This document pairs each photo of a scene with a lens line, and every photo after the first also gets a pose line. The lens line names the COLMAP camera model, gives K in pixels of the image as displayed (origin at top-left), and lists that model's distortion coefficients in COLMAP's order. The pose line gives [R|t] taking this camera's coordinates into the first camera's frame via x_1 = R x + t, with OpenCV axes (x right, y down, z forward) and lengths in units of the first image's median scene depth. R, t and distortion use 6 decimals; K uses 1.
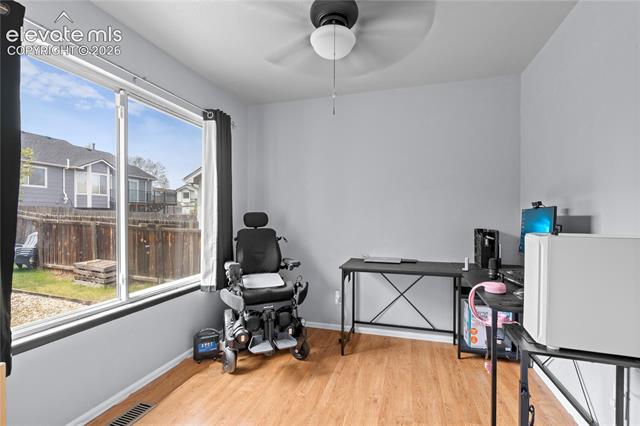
lens RADIAL K [[294.0, 0, 321.1], [0, 294.0, 217.4], [0, 0, 1]] dist [-0.003684, -0.000262]
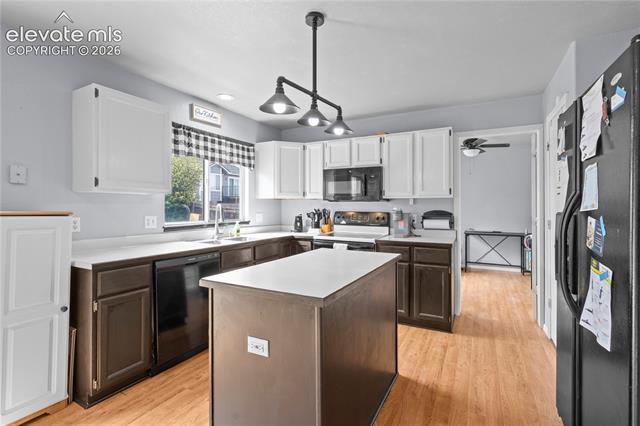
lens RADIAL K [[304.3, 0, 321.8], [0, 304.3, 207.2], [0, 0, 1]] dist [-0.001477, -0.000085]
pose [[0.991969, 0.000644, -0.126476, -0.591067], [-0.001099, 0.999993, -0.003533, -0.002968], [0.126473, 0.003644, 0.991963, -1.140132]]
